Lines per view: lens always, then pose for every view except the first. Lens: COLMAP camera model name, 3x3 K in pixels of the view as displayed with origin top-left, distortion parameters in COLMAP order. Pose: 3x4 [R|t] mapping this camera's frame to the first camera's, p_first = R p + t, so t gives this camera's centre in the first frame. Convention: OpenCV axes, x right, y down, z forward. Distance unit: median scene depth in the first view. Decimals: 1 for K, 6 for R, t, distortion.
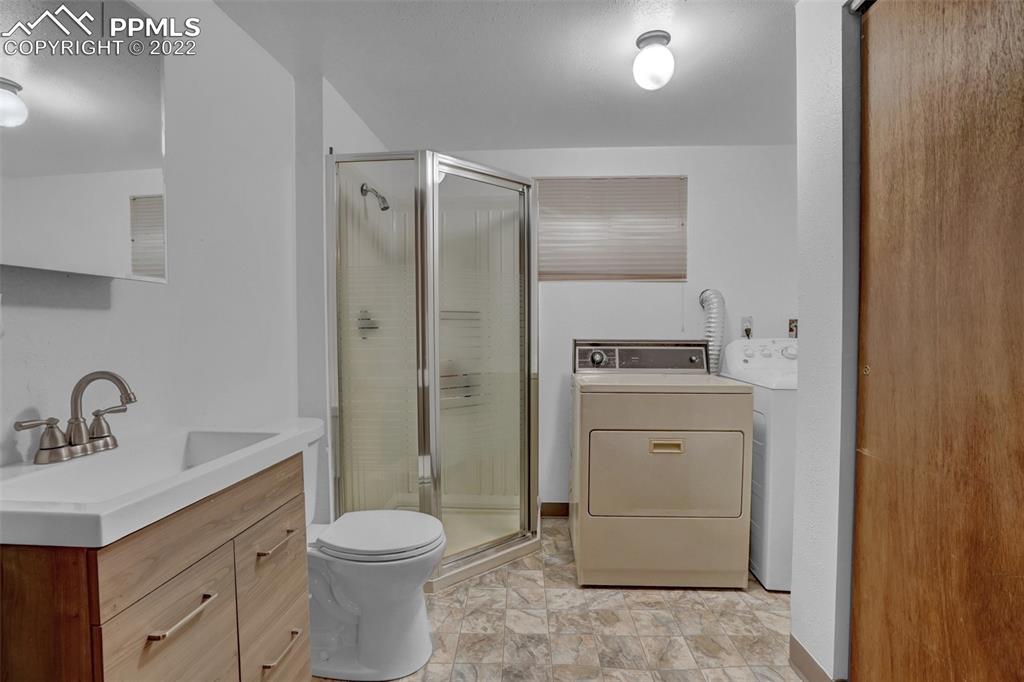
lens RADIAL K [[480.0, 0, 531.4], [0, 480.0, 341.3], [0, 0, 1]] dist [-0.051291, 0.017283]
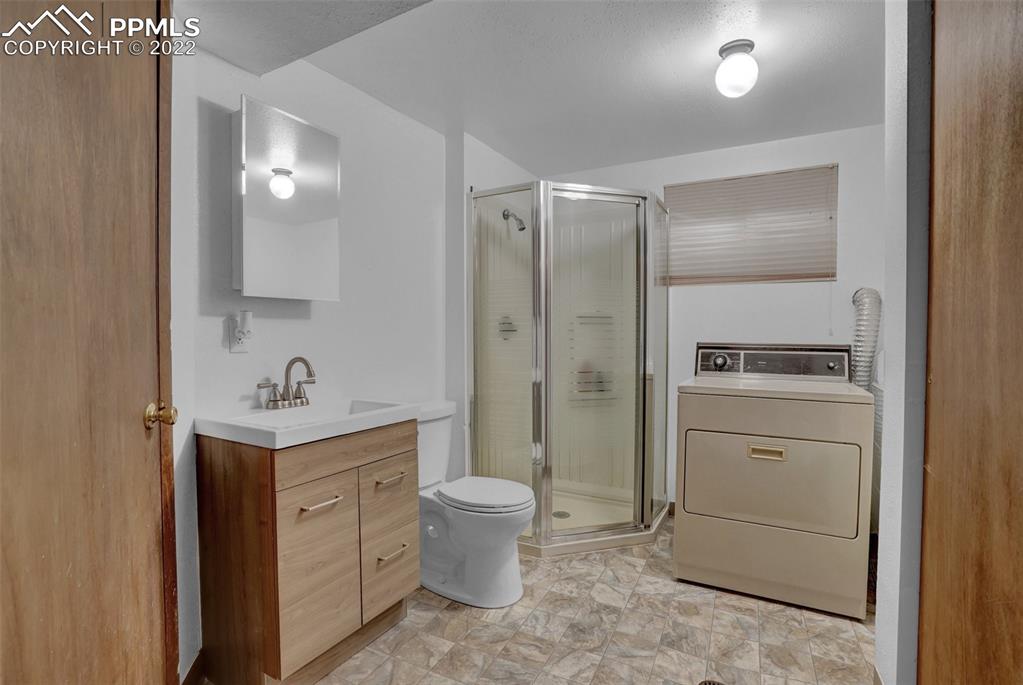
lens RADIAL K [[479.5, 0, 515.7], [0, 479.5, 339.8], [0, 0, 1]] dist [-0.051291, 0.017283]
pose [[0.908126, 0.009544, -0.418588, 0.222772], [-0.013115, 0.999898, -0.005655, 0.000955], [0.418491, 0.010625, 0.908159, -0.097819]]
